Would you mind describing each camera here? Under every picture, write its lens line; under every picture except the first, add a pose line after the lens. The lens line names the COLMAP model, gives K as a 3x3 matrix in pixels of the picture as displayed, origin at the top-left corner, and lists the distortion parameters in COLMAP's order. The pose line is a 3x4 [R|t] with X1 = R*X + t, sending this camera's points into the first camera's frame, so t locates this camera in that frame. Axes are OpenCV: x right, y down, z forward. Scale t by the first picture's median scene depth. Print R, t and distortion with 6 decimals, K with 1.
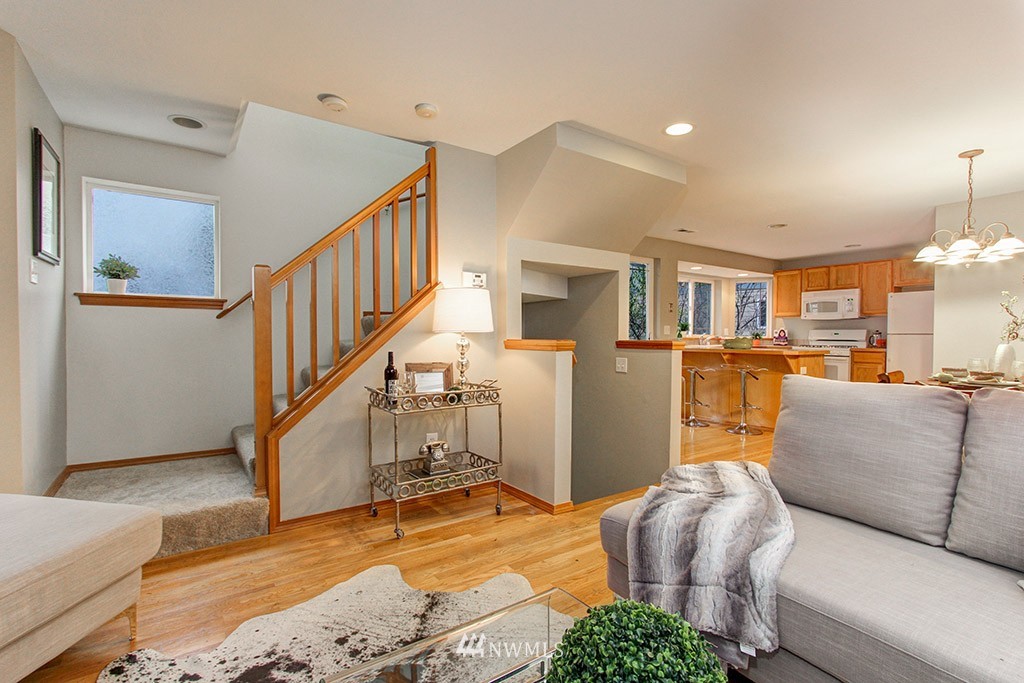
lens RADIAL K [[480.8, 0, 506.7], [0, 480.8, 345.8], [0, 0, 1]] dist [-0.010010, 0.000030]
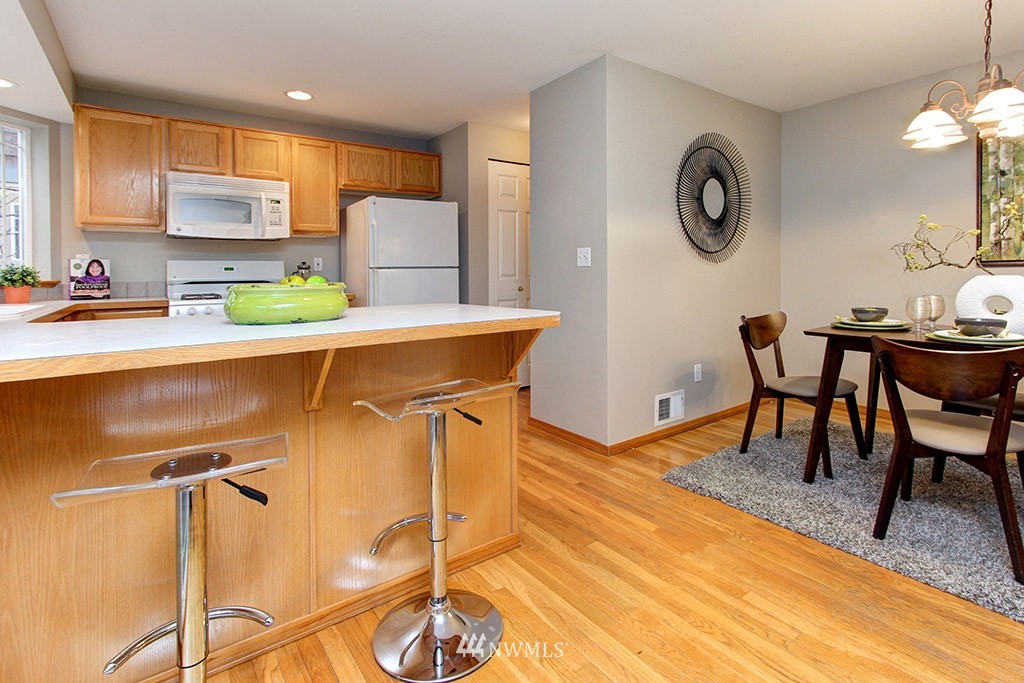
lens RADIAL K [[525.2, 0, 526.8], [0, 525.2, 278.7], [0, 0, 1]] dist [-0.002934, -0.001656]
pose [[-0.027671, -0.019364, 0.999430, 0.149990], [0.033328, 0.999239, 0.020283, -0.016322], [-0.999061, 0.033870, -0.027004, 0.750439]]
